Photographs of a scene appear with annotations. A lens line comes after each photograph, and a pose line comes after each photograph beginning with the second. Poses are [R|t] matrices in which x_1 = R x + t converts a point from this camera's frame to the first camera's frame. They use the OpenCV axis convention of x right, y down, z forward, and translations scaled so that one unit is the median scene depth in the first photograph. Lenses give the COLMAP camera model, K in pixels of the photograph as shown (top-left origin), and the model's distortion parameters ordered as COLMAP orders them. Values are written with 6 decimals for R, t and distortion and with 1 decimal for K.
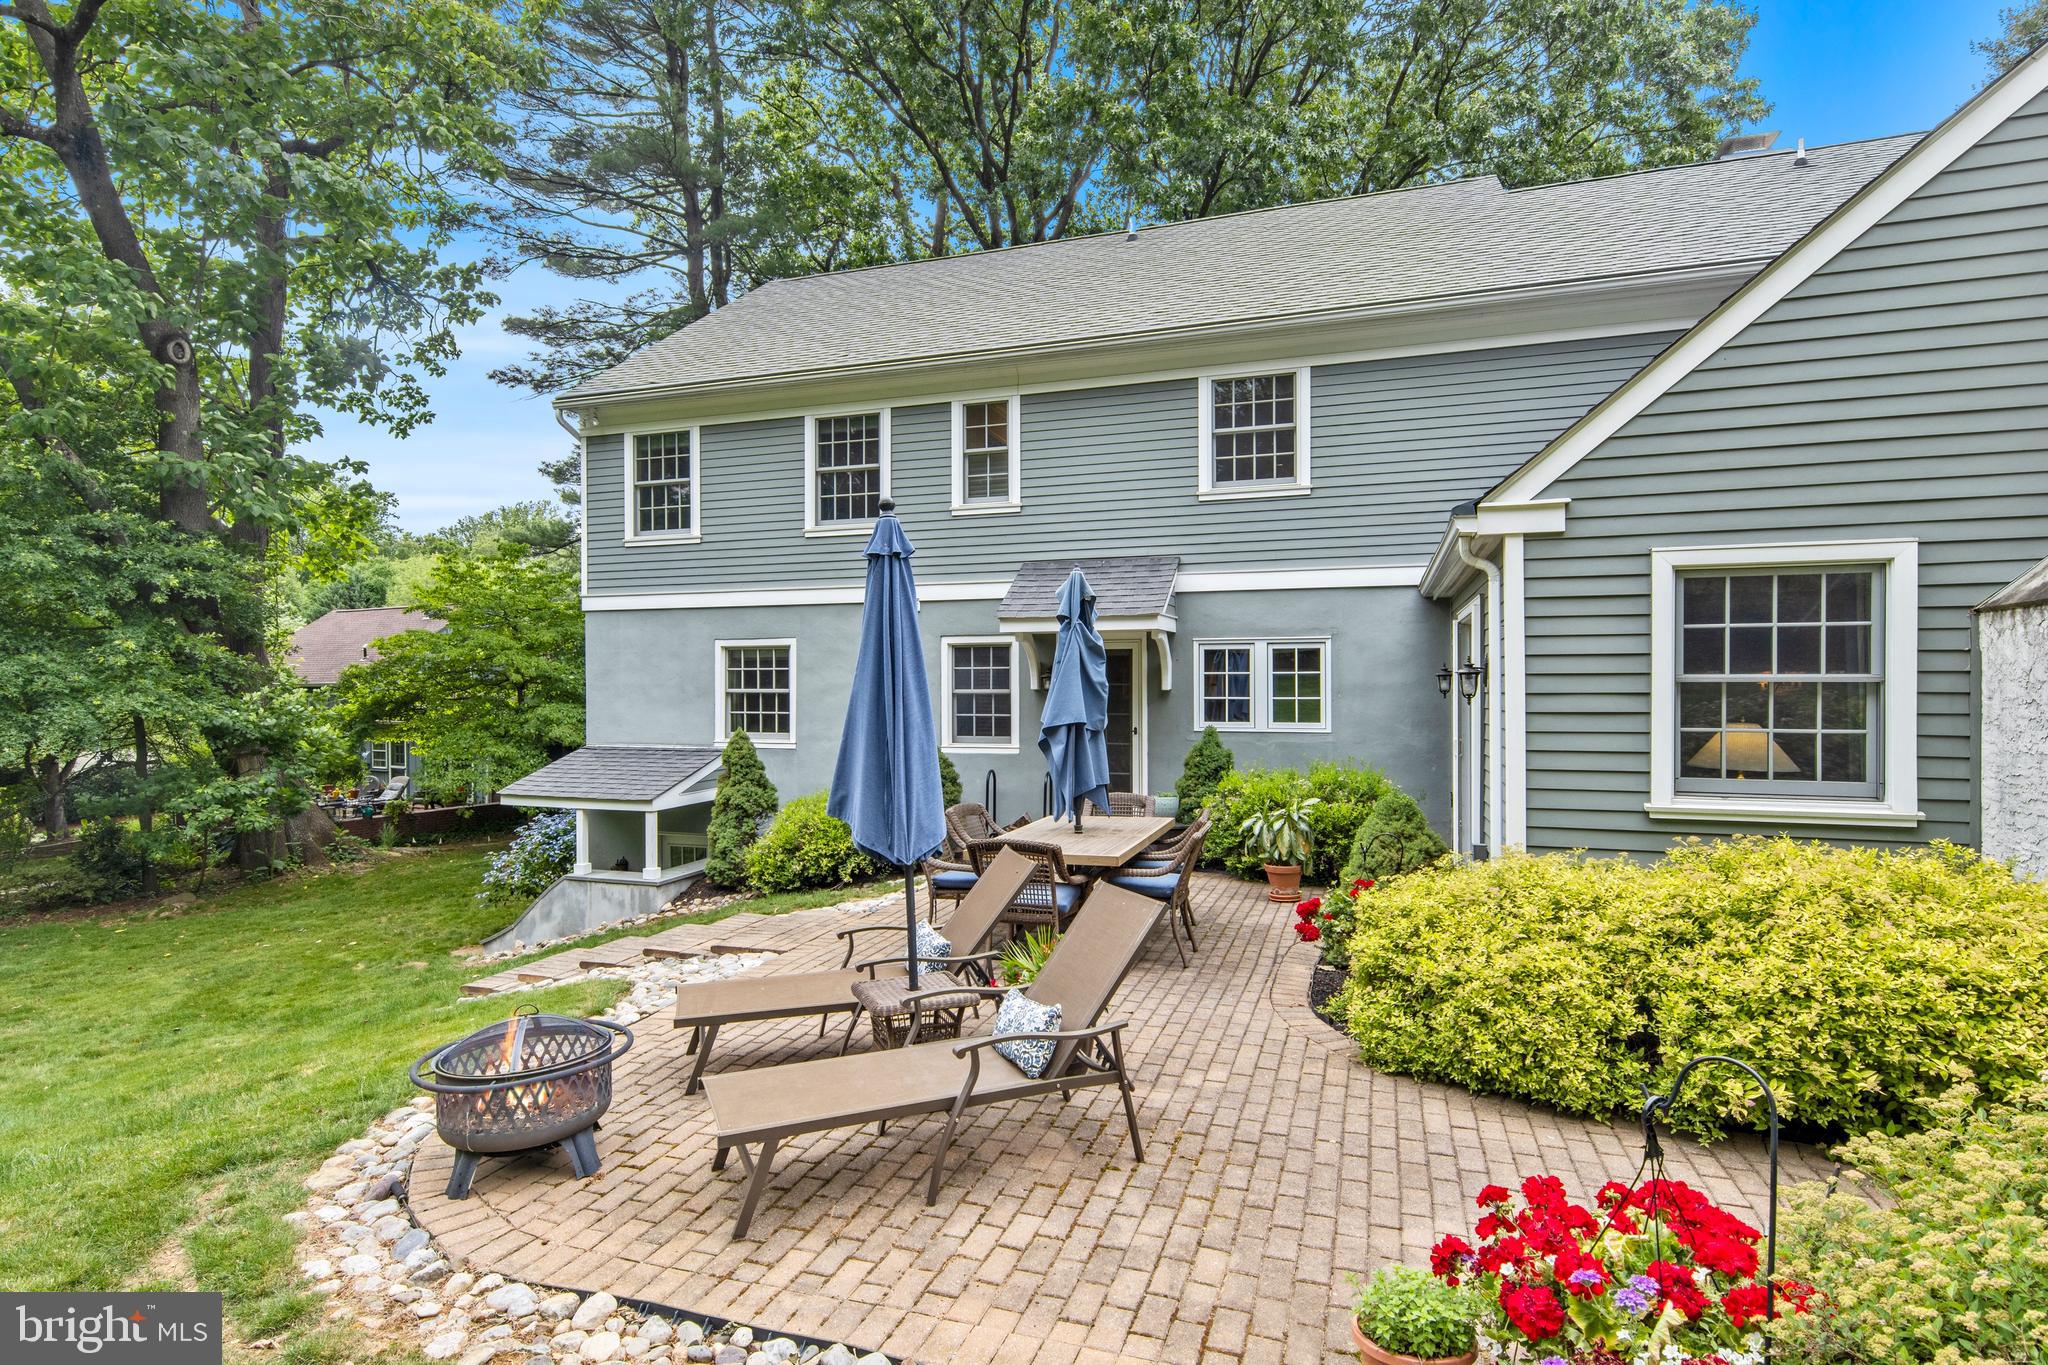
lens RADIAL K [[1043.0, 0, 1024.1], [0, 1043.0, 687.8], [0, 0, 1]] dist [0.011760, -0.003074]
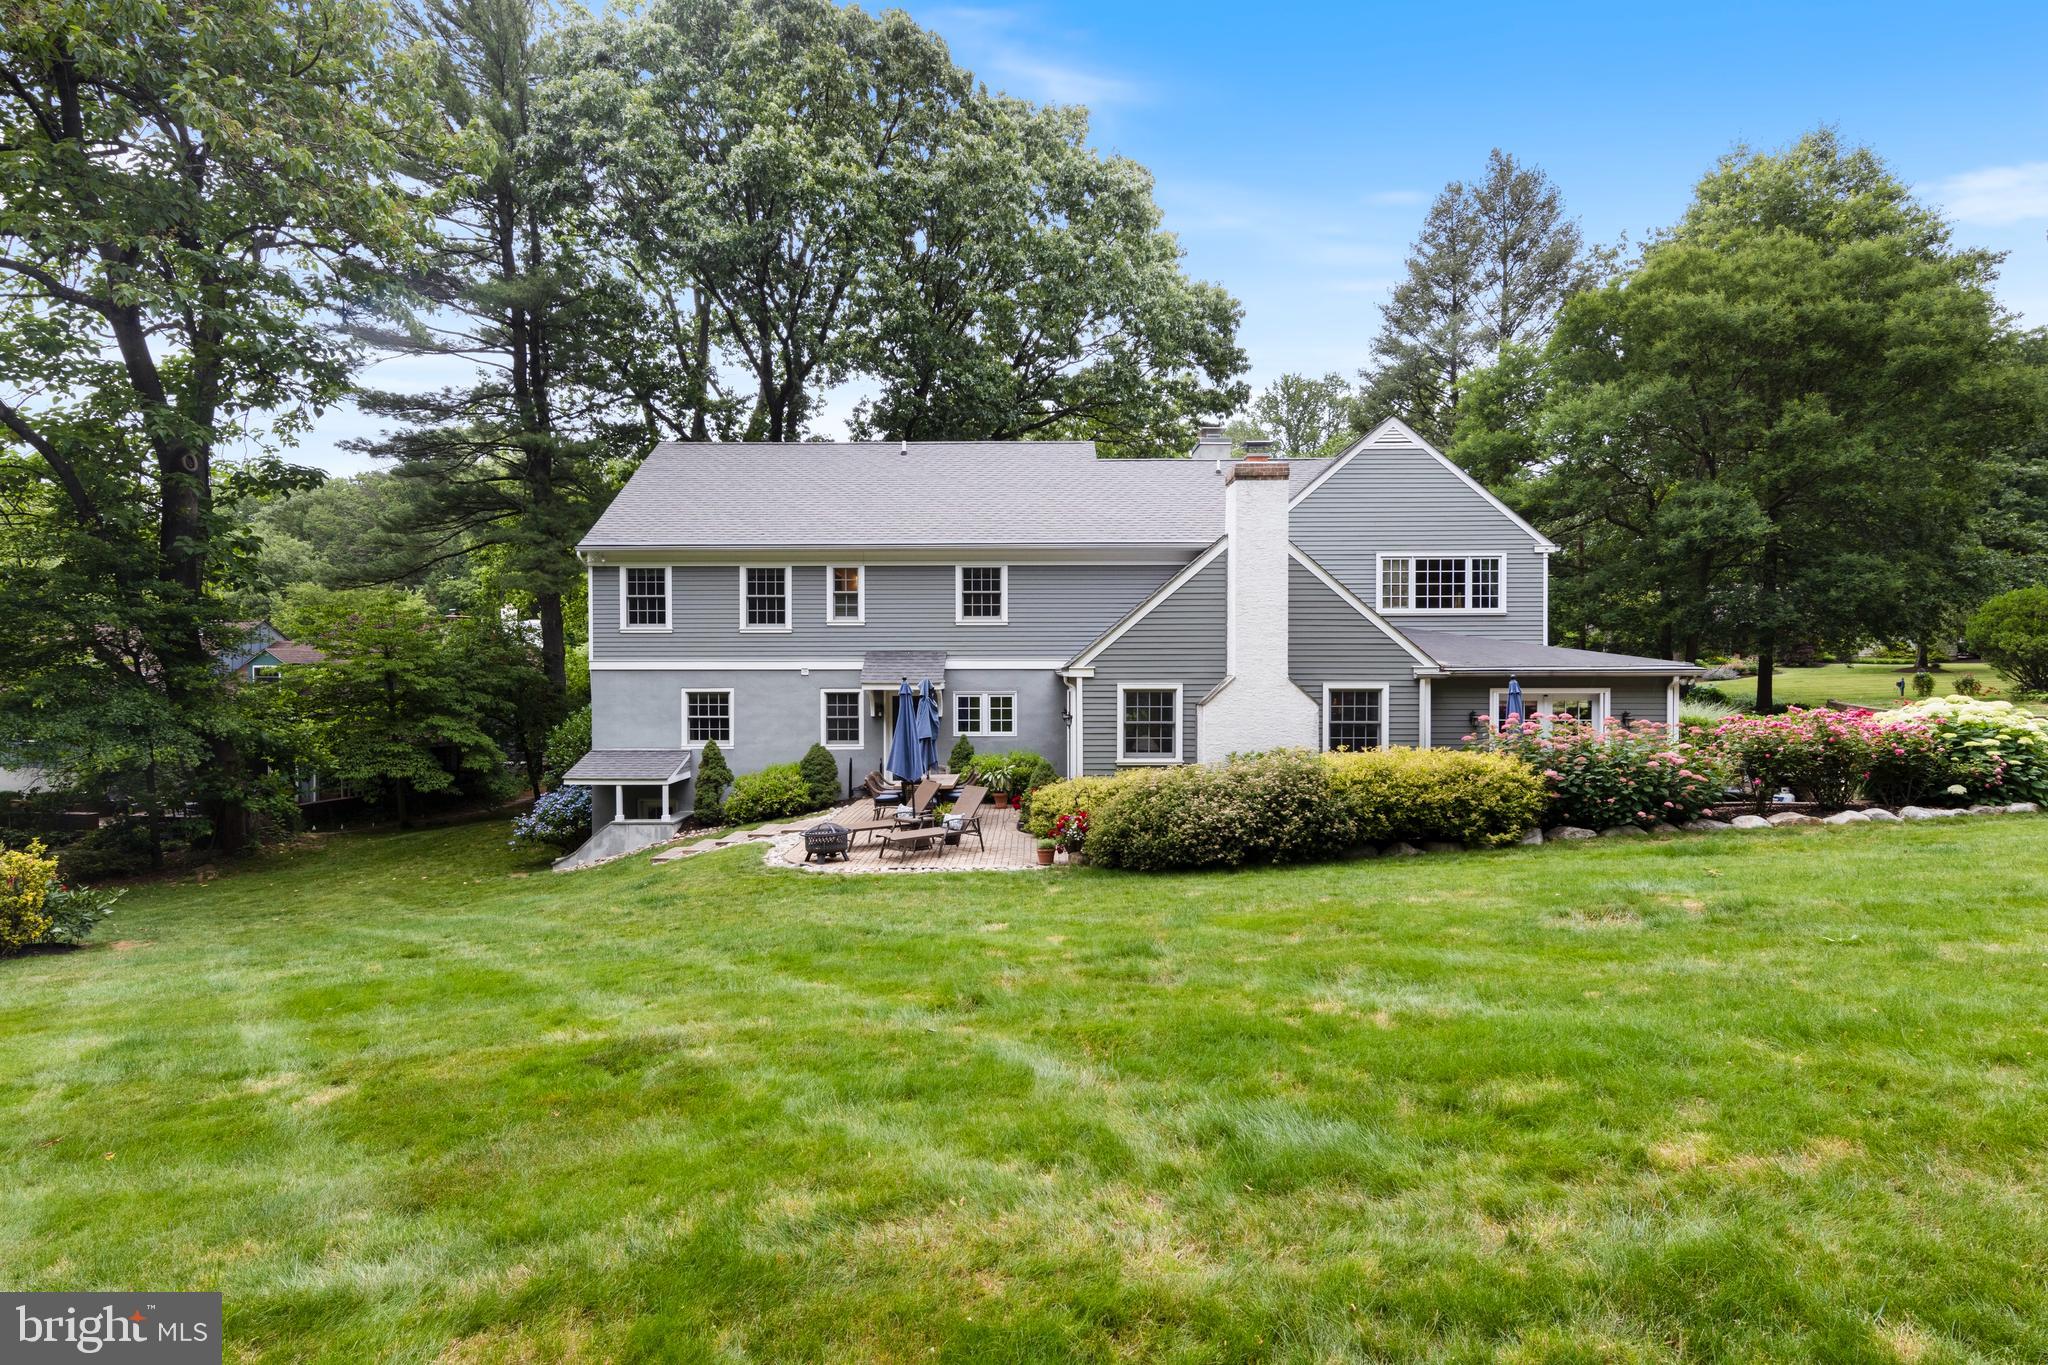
lens RADIAL K [[1043.0, 0, 1021.8], [0, 1043.0, 682.3], [0, 0, 1]] dist [0.011760, -0.003074]
pose [[0.950628, -0.001791, 0.310326, -0.327426], [0.000419, 0.999990, 0.004485, -0.070216], [-0.310331, -0.004134, 0.950619, -0.942522]]
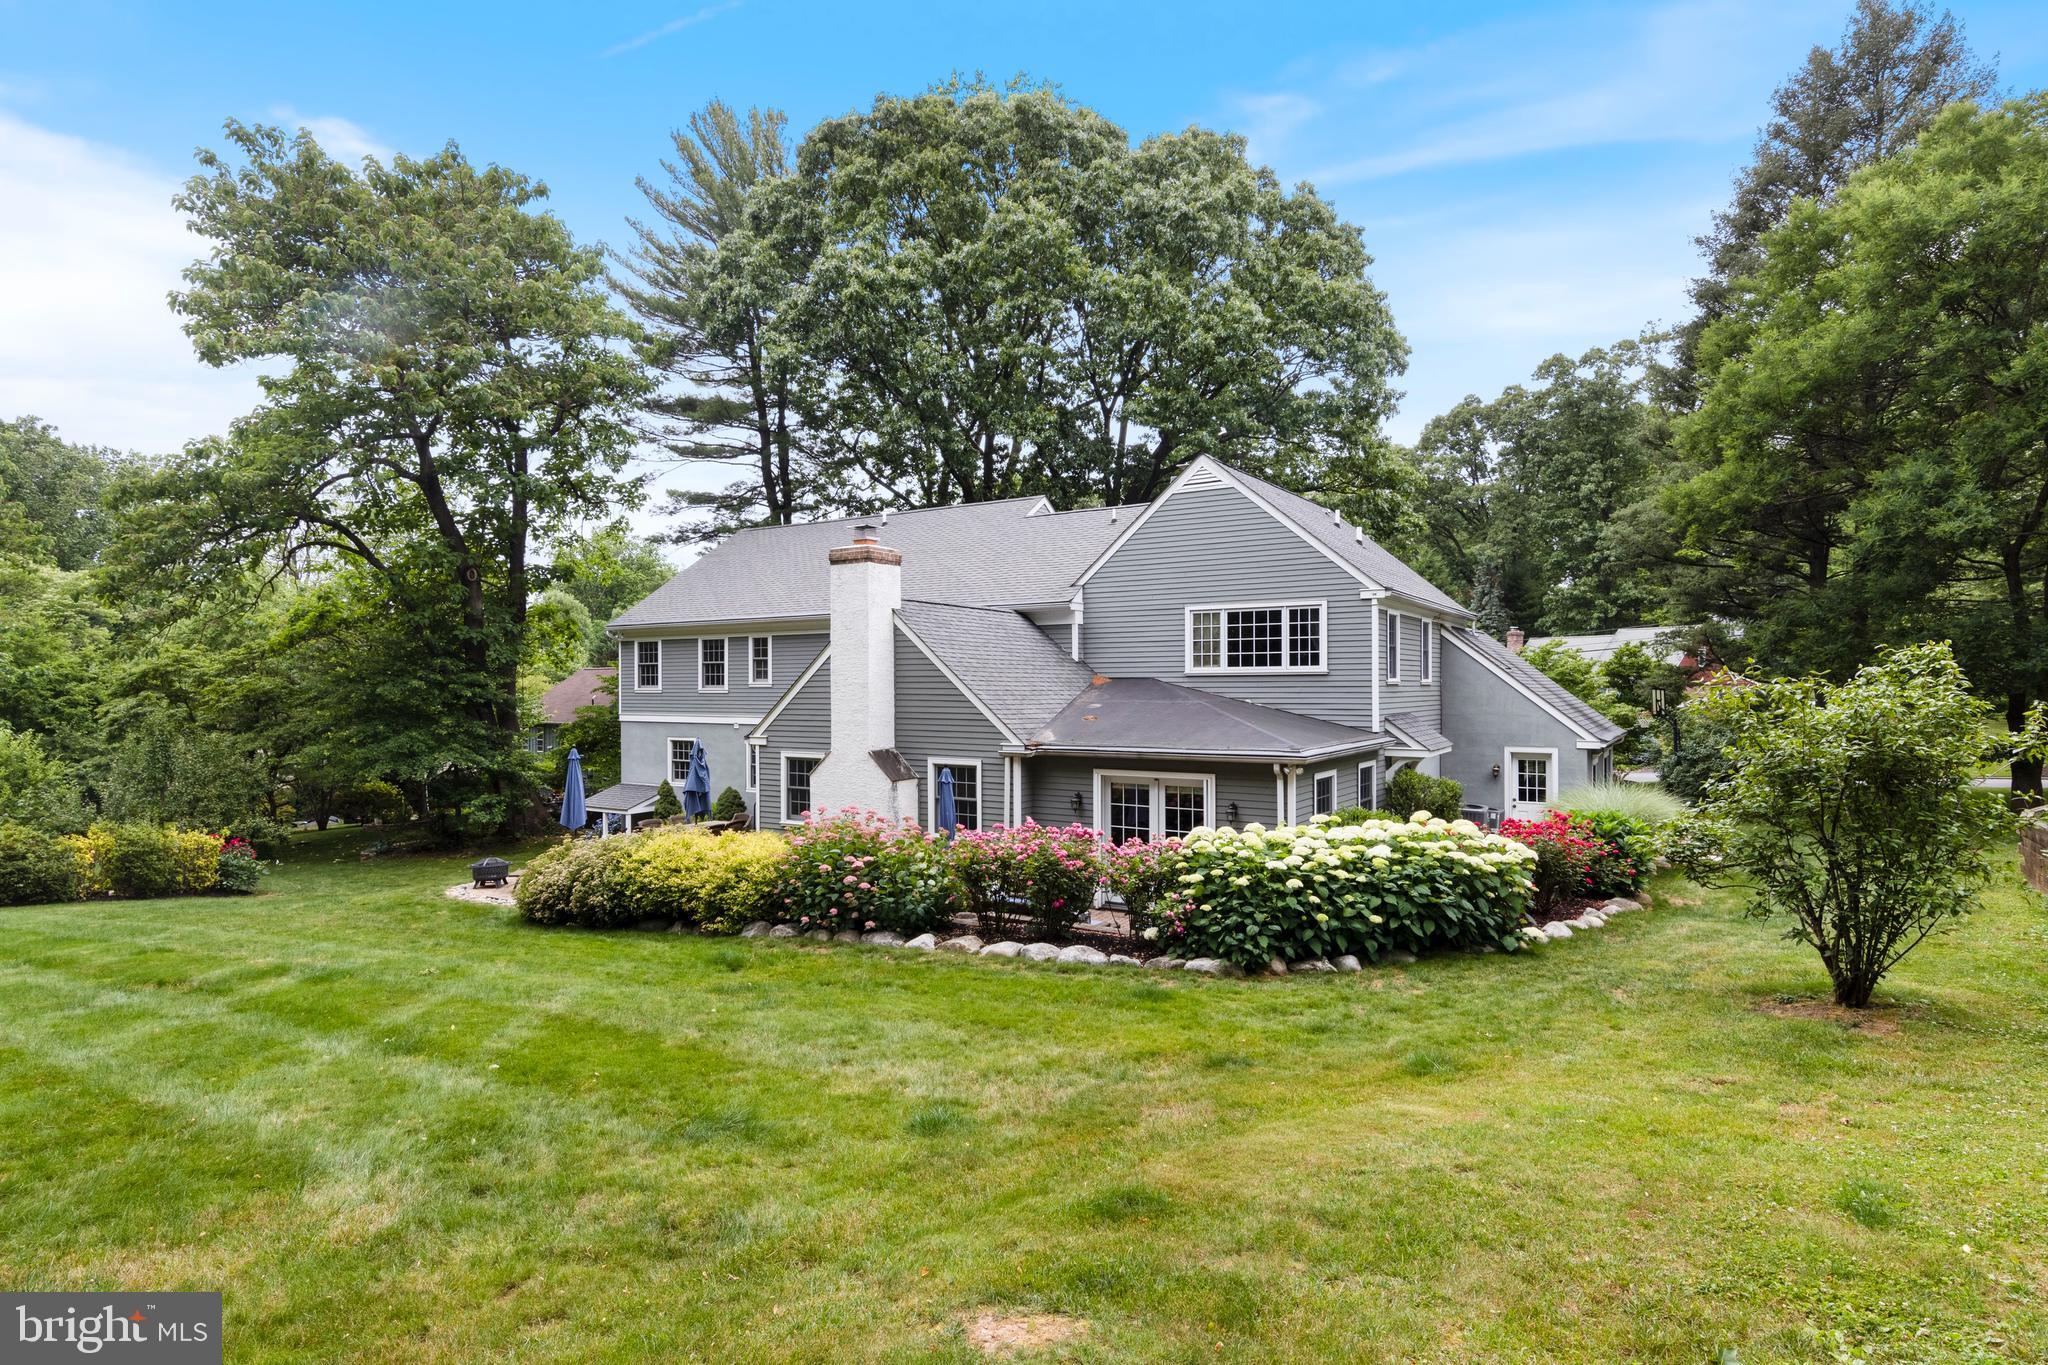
lens RADIAL K [[1071.7, 0, 1017.6], [0, 1071.7, 682.6], [0, 0, 1]] dist [-0.000066, -0.000096]
pose [[0.970117, -0.001007, -0.242636, 1.072859], [-0.000329, 0.999985, -0.005464, -0.163575], [0.242638, 0.005381, 0.970102, -1.124483]]
